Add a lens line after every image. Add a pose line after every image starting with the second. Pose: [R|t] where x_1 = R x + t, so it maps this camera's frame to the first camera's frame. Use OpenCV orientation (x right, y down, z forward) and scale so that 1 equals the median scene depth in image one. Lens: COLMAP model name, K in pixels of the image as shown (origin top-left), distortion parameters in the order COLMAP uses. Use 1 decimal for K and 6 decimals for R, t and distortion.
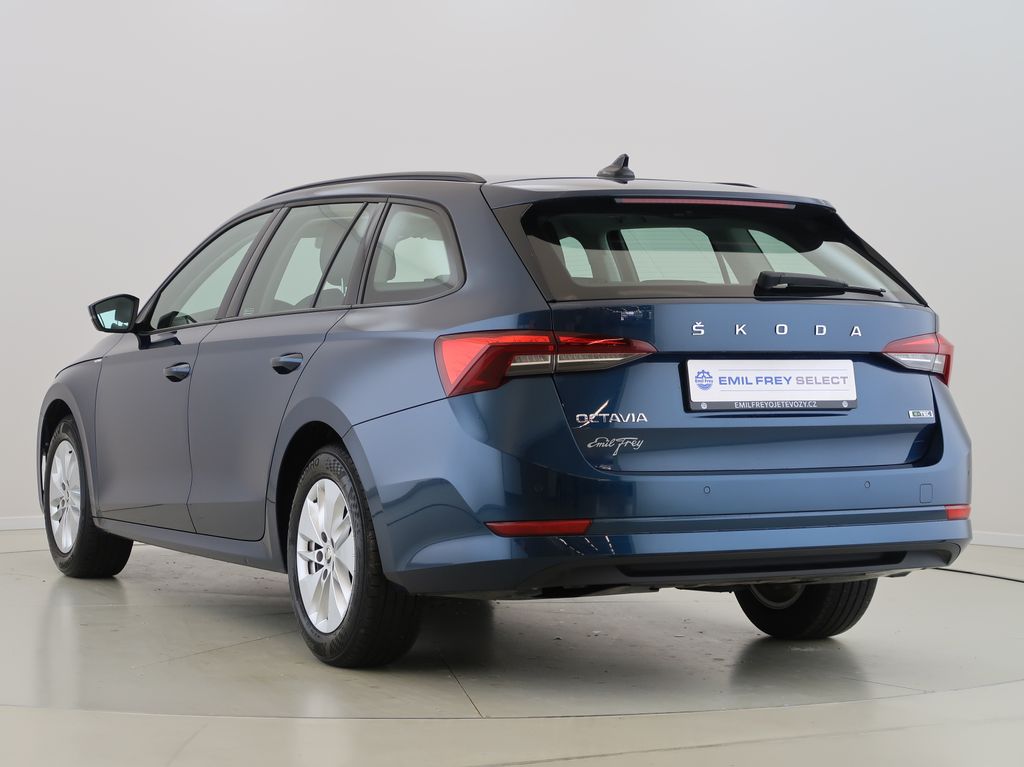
lens RADIAL K [[755.7, 0, 506.3], [0, 755.7, 381.9], [0, 0, 1]] dist [-0.052943, -0.001773]
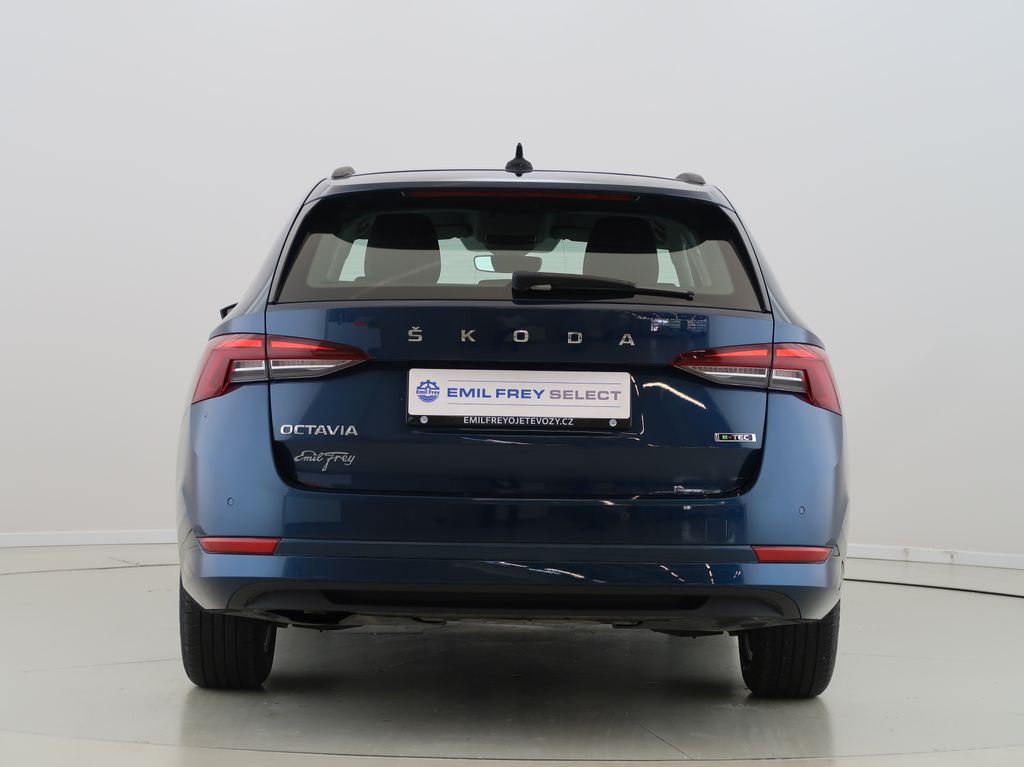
lens RADIAL K [[803.6, 0, 507.9], [0, 803.6, 401.9], [0, 0, 1]] dist [-0.051582, -0.005692]
pose [[0.991429, 0.024343, -0.128362, 0.464630], [-0.022930, 0.999659, 0.012472, -0.003712], [0.128621, -0.009422, 0.991649, 0.056332]]
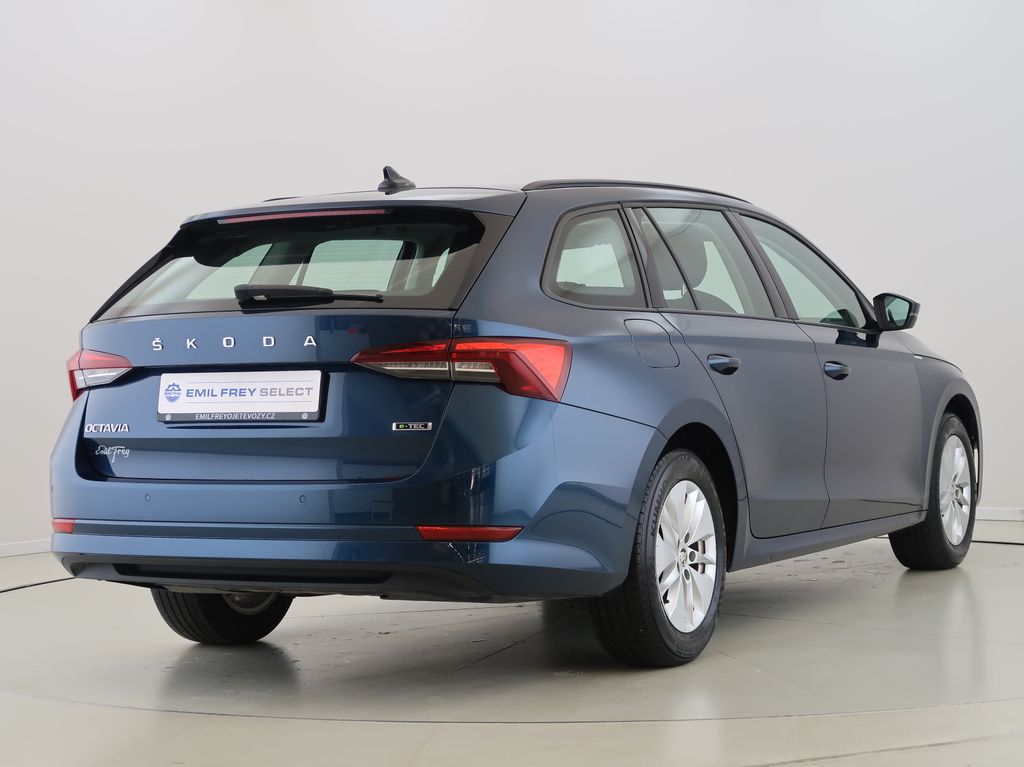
lens RADIAL K [[746.4, 0, 506.9], [0, 746.4, 381.6], [0, 0, 1]] dist [-0.072357, -0.001987]
pose [[0.967832, -0.012379, -0.251291, 0.957632], [0.011007, 0.999916, -0.006867, -0.005536], [0.251355, 0.003880, 0.967887, 0.126442]]
